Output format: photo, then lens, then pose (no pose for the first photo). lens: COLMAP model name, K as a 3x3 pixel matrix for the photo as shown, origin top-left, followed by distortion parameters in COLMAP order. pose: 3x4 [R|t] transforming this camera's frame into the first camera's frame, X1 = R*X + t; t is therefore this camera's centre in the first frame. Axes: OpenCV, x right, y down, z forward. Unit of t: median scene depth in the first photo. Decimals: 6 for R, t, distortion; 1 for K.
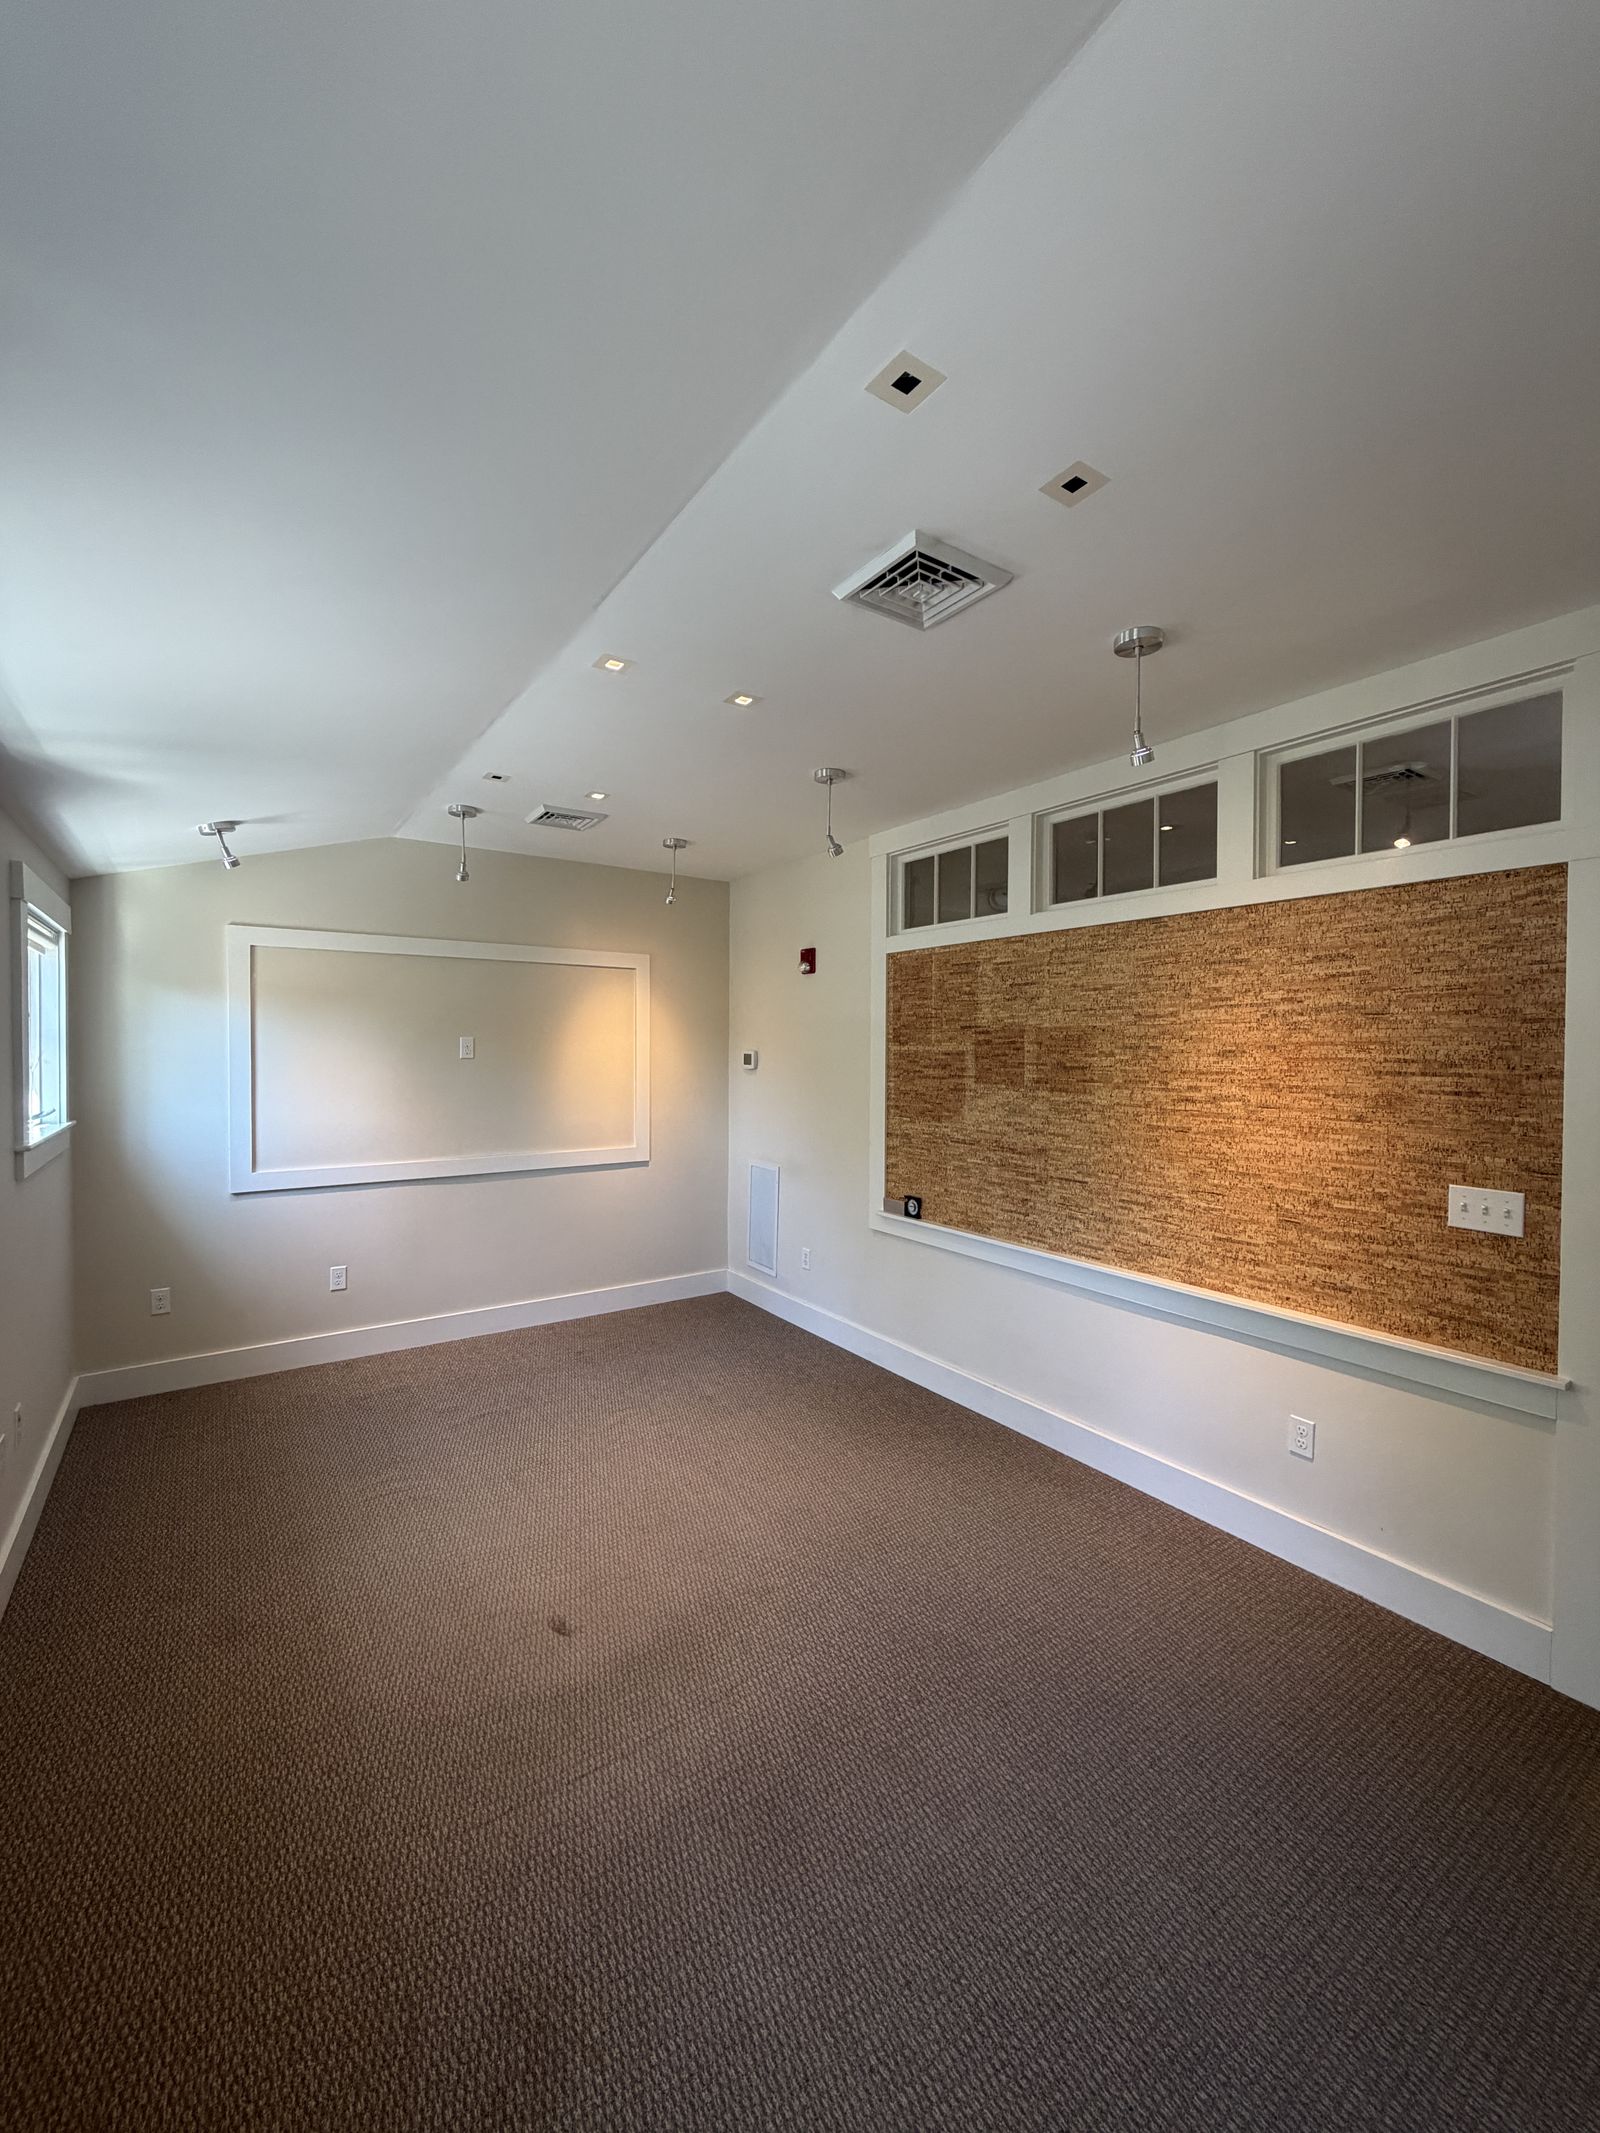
lens RADIAL K [[854.4, 0, 798.6], [0, 854.4, 1064.2], [0, 0, 1]] dist [0.005348, 0.000632]
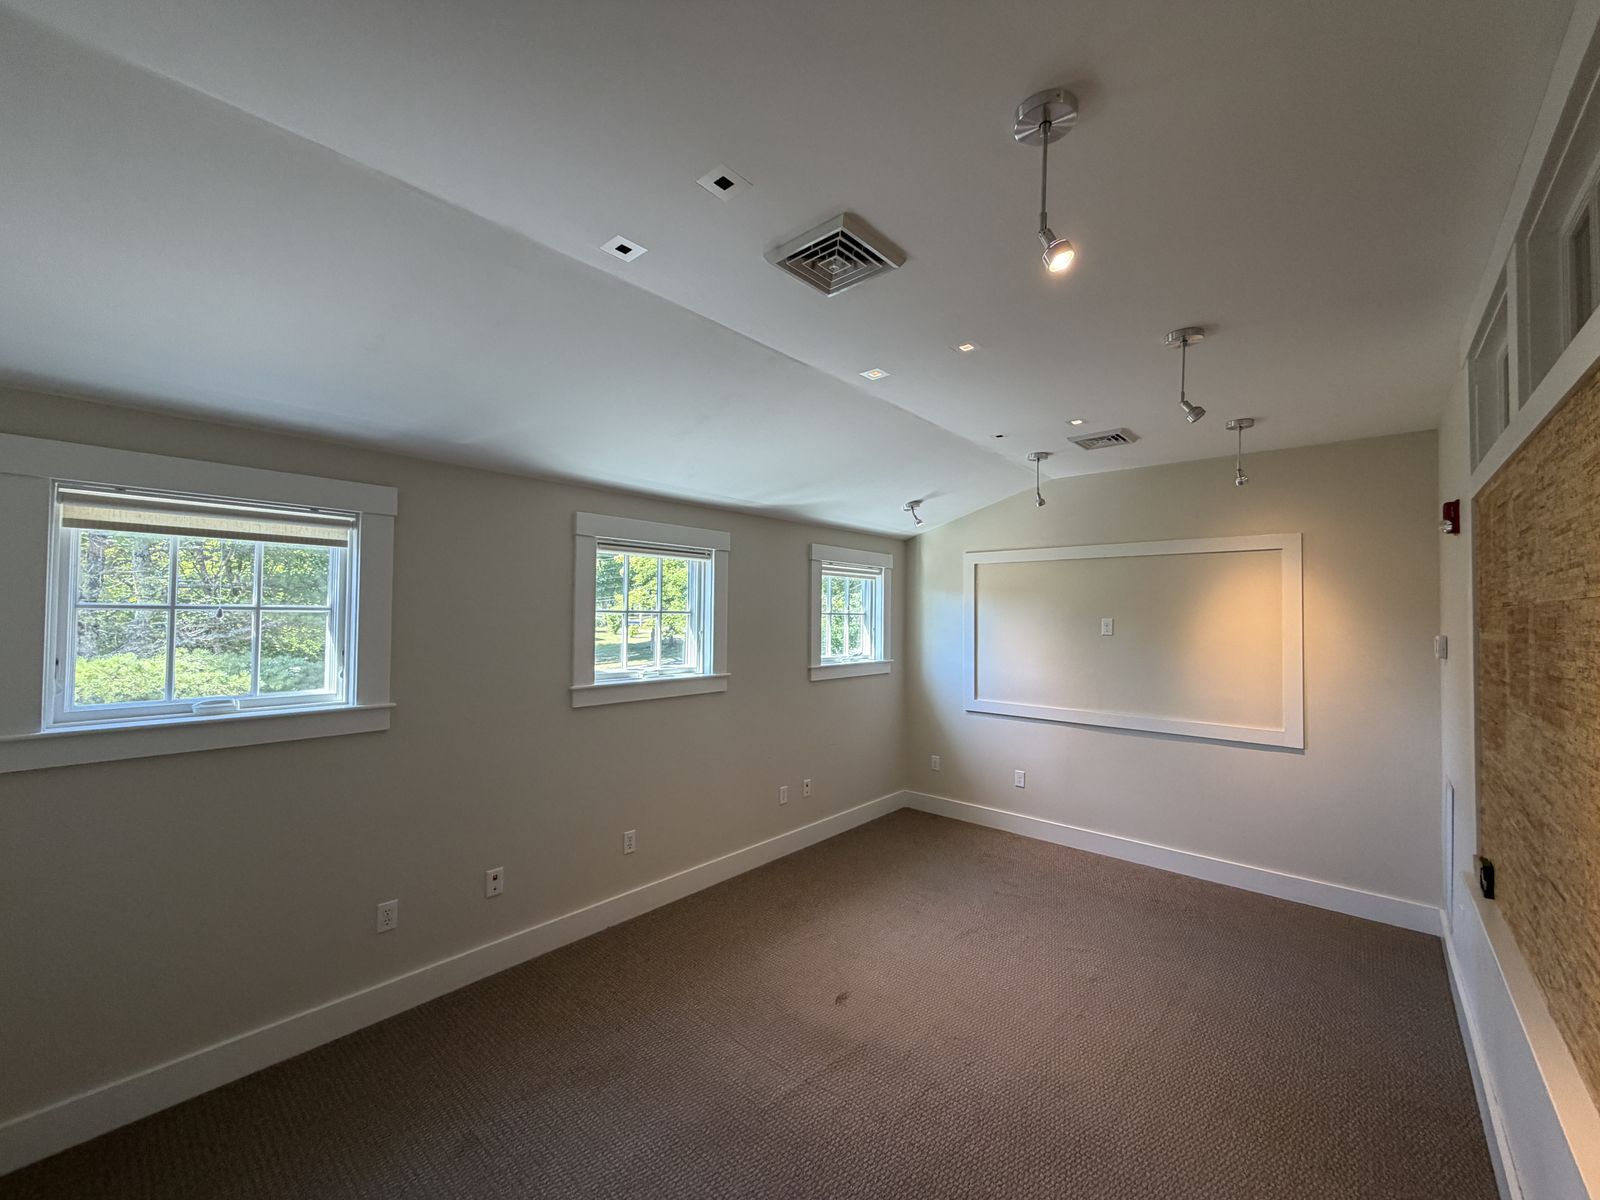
lens RADIAL K [[640.9, 0, 798.0], [0, 640.9, 599.7], [0, 0, 1]] dist [0.005348, 0.000632]
pose [[0.240362, -0.028460, -0.970266, 0.462258], [-0.029738, 0.998885, -0.036666, -0.011152], [0.970228, 0.037667, 0.239247, 0.333283]]
